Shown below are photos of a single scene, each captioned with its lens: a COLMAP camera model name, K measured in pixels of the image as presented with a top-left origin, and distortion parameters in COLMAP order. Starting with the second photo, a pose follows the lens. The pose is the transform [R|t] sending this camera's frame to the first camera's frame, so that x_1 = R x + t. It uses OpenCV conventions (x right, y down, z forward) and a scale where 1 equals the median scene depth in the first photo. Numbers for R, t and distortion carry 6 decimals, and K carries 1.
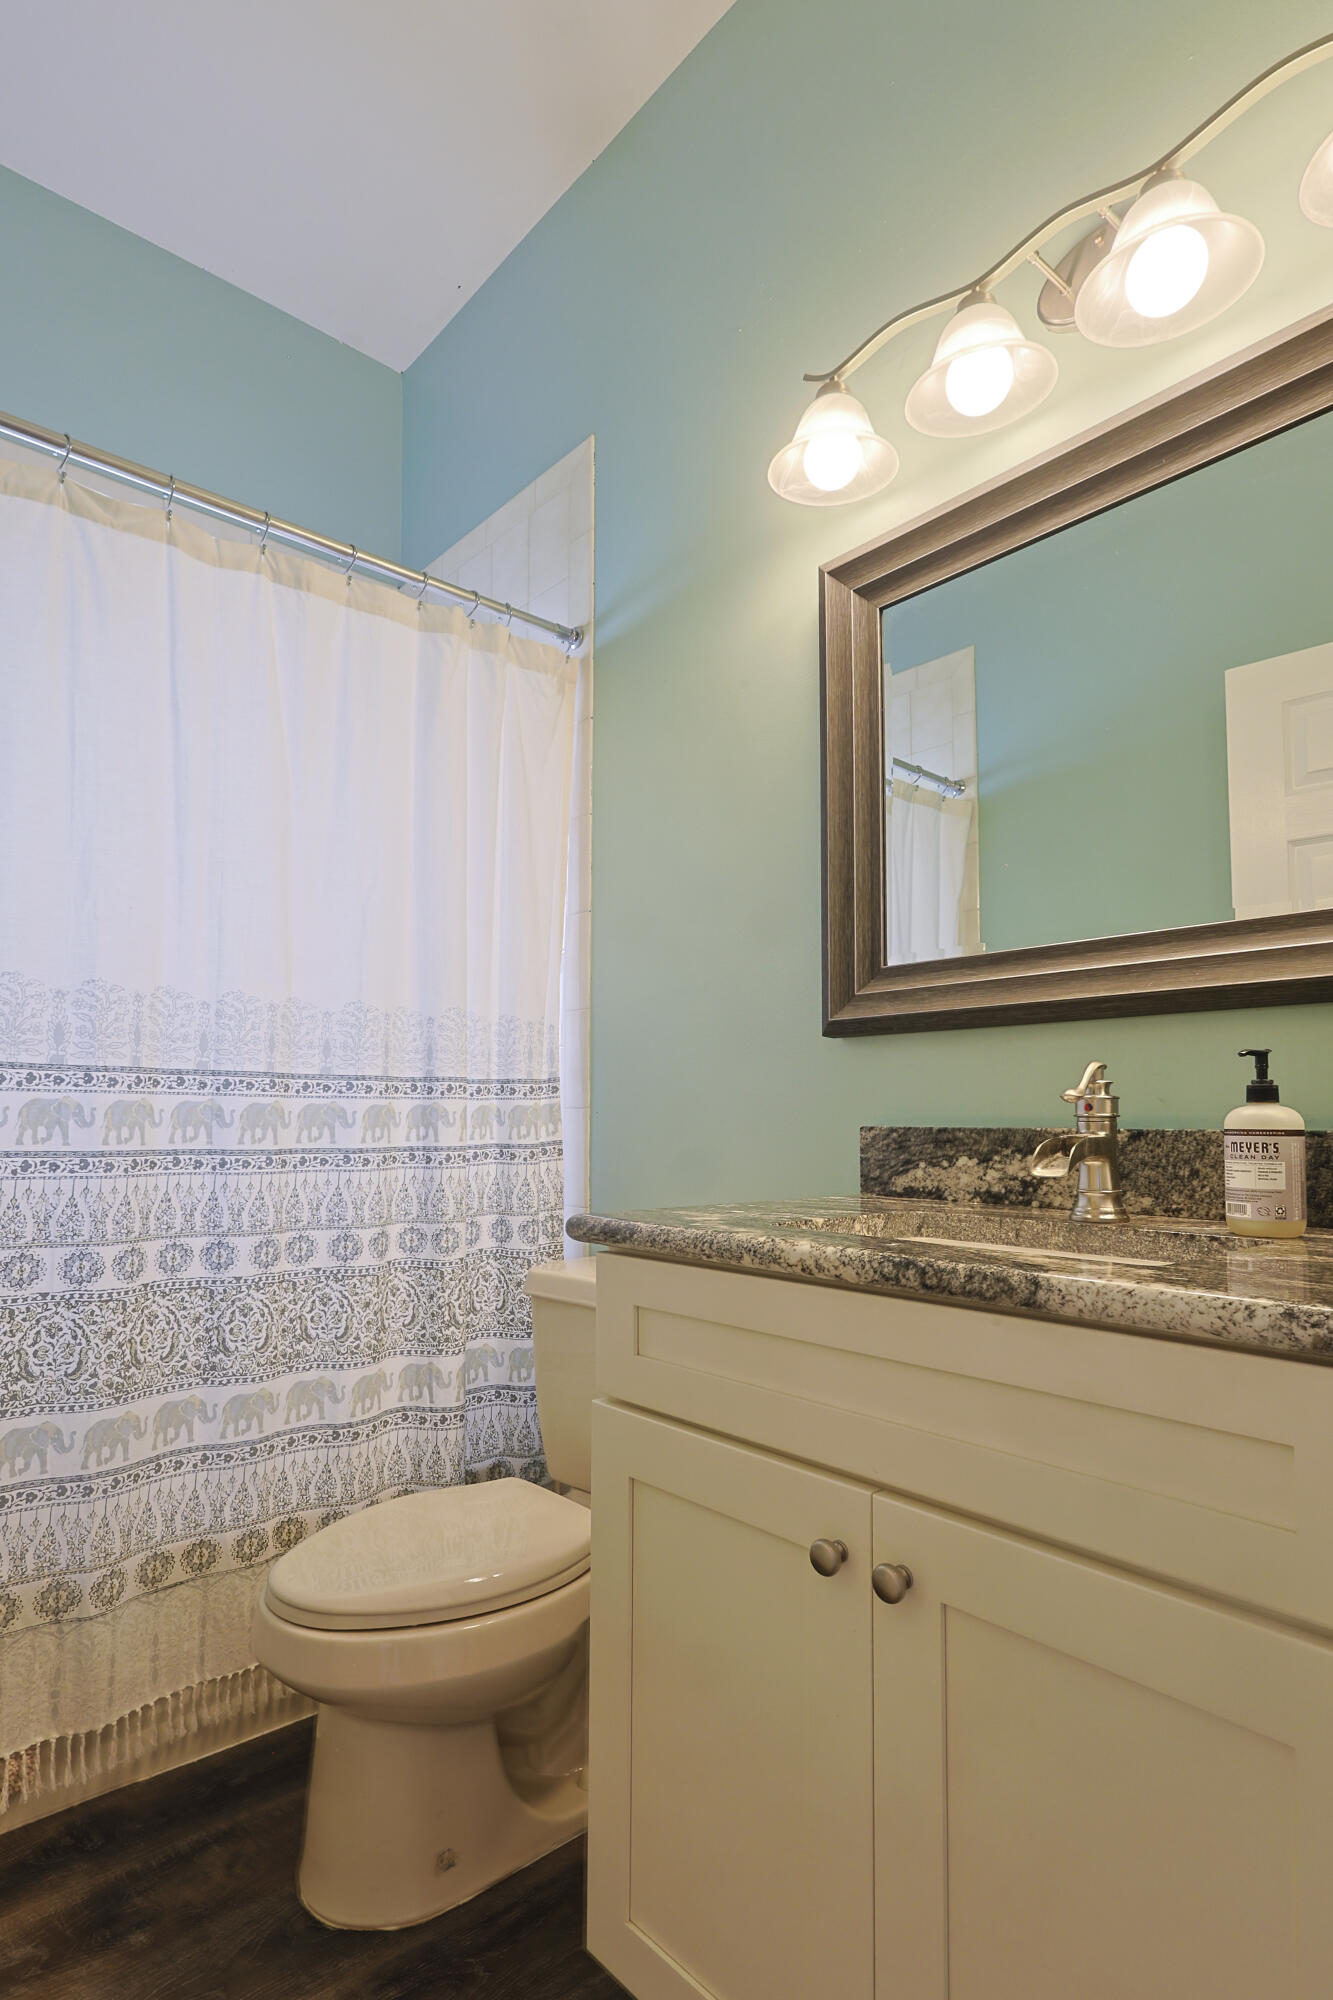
lens RADIAL K [[1027.4, 0, 670.5], [0, 1027.4, 1066.7], [0, 0, 1]] dist [-0.001561, -0.000678]
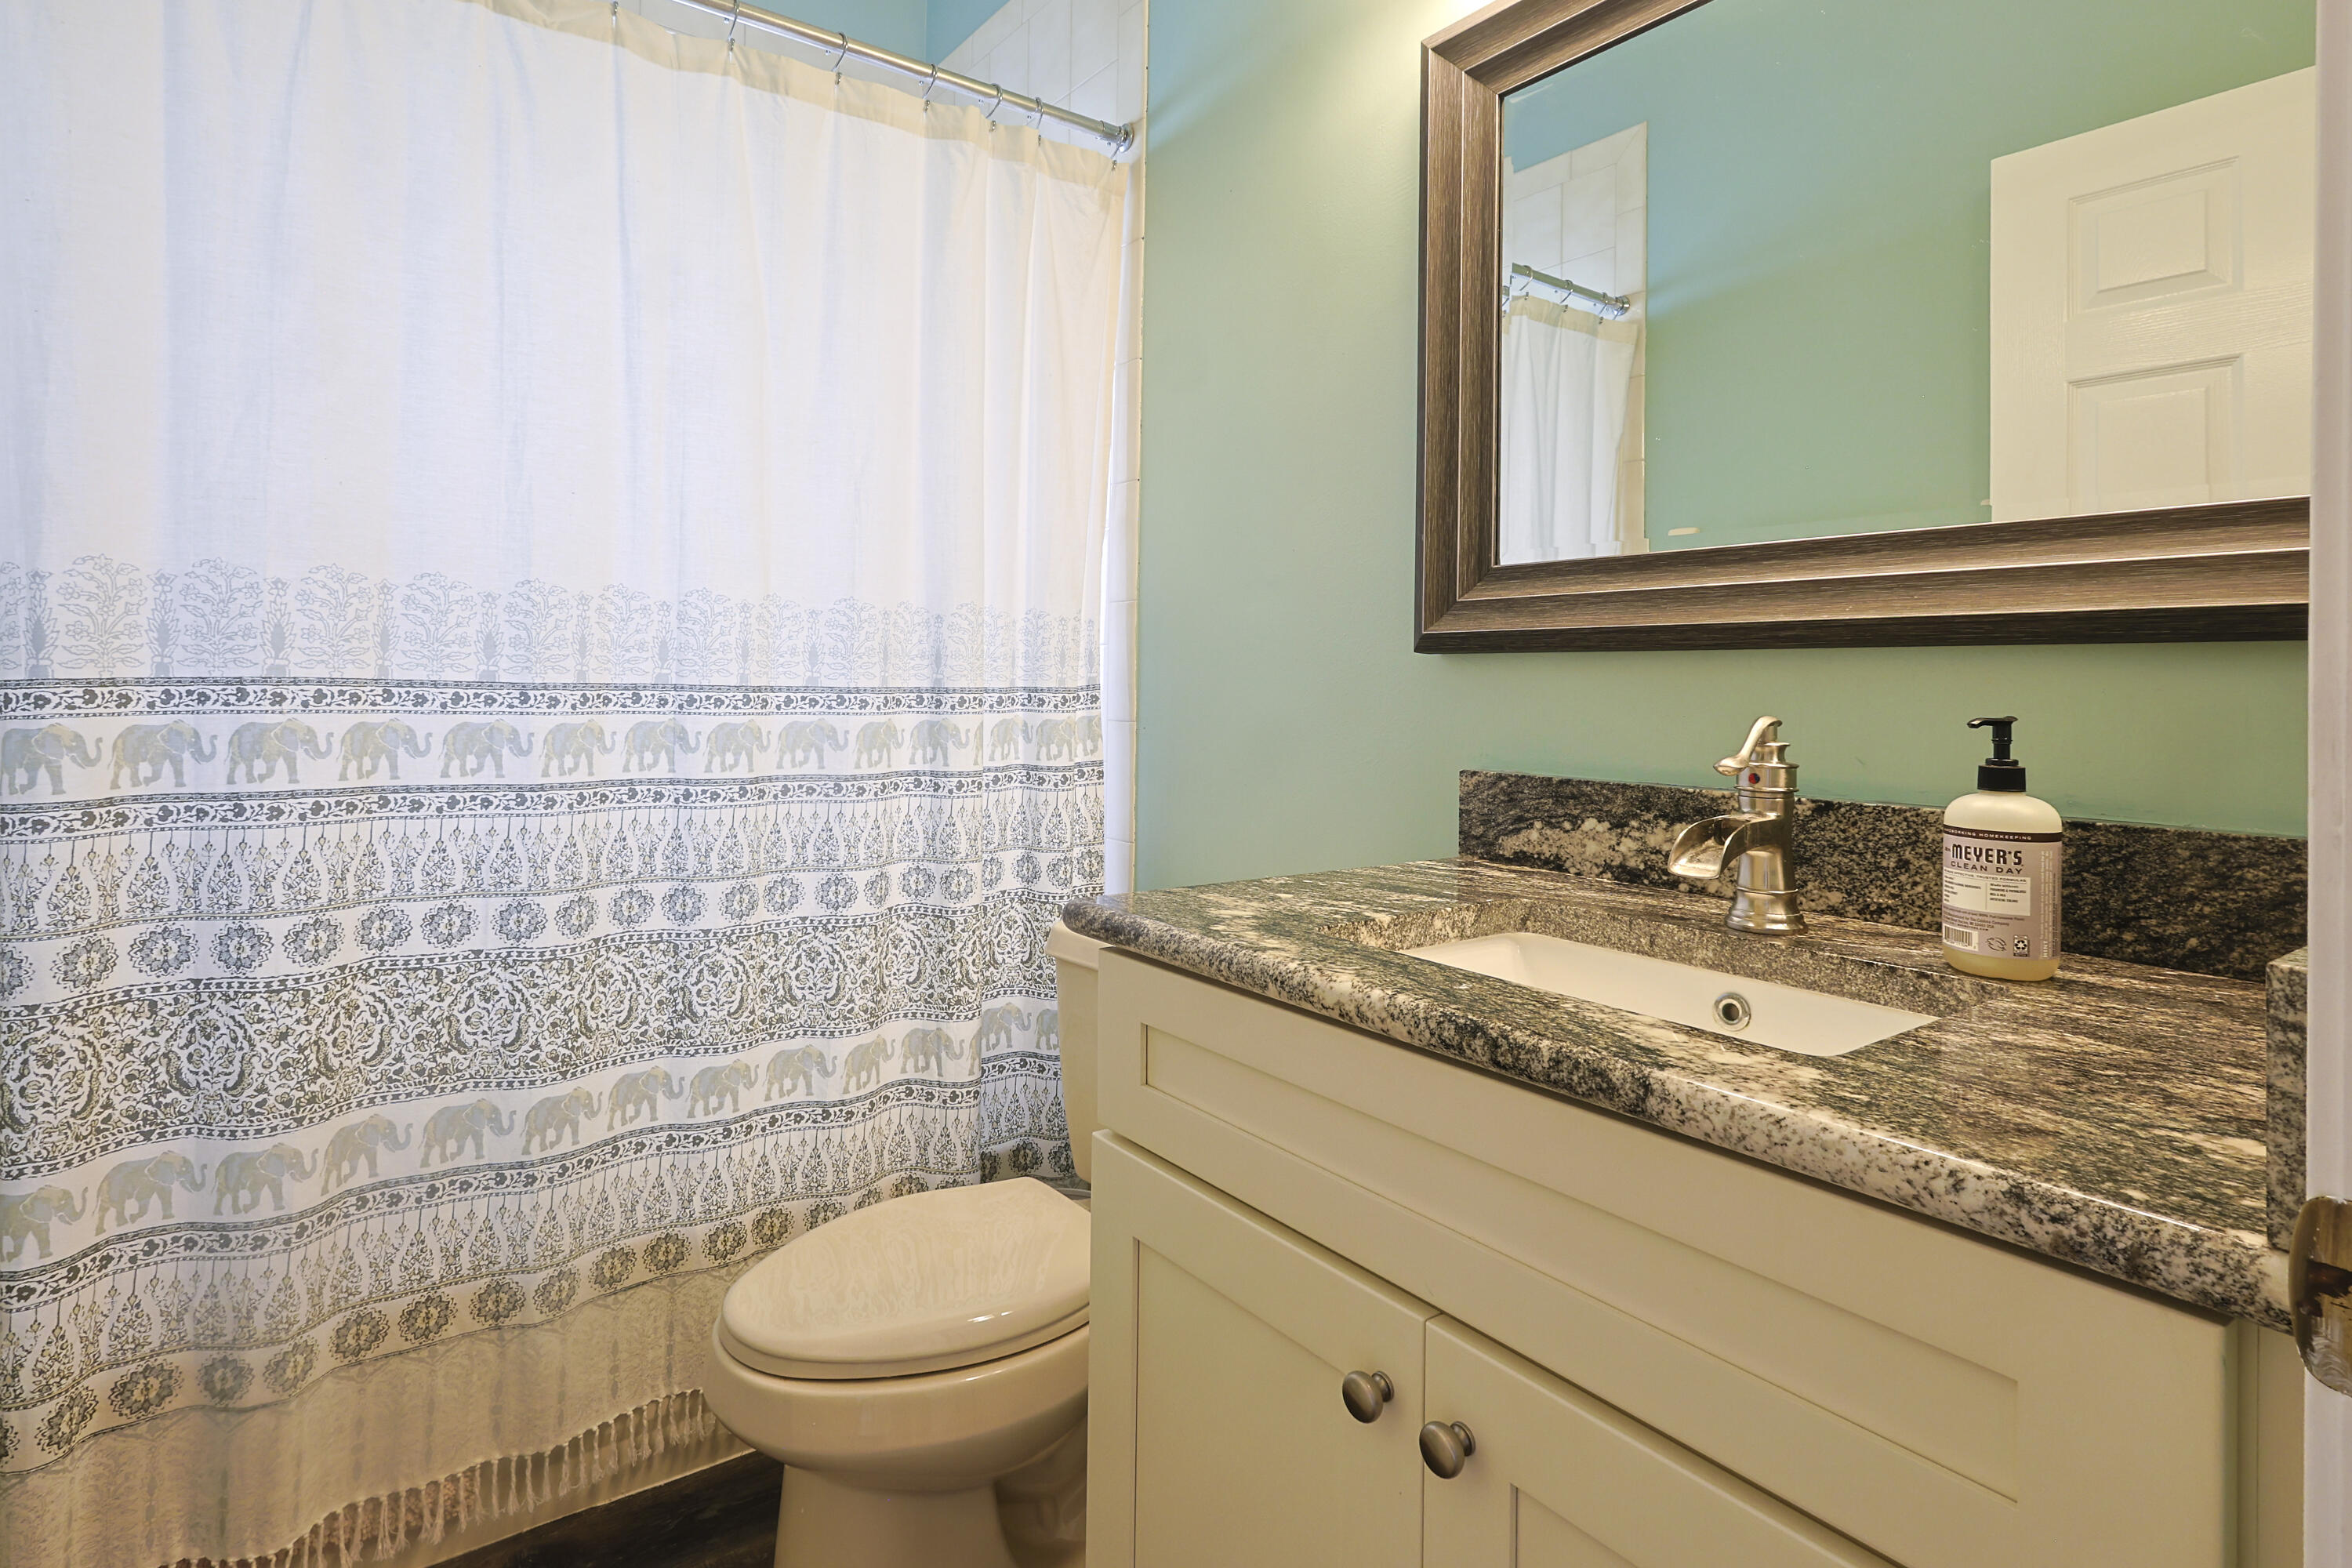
lens RADIAL K [[1197.2, 0, 1165.7], [0, 1197.2, 670.0], [0, 0, 1]] dist [0.004808, -0.000431]
pose [[0.995289, 0.011564, -0.096258, 0.048218], [-0.007651, 0.999133, 0.040926, -0.053565], [0.096648, -0.039997, 0.994515, 0.071512]]
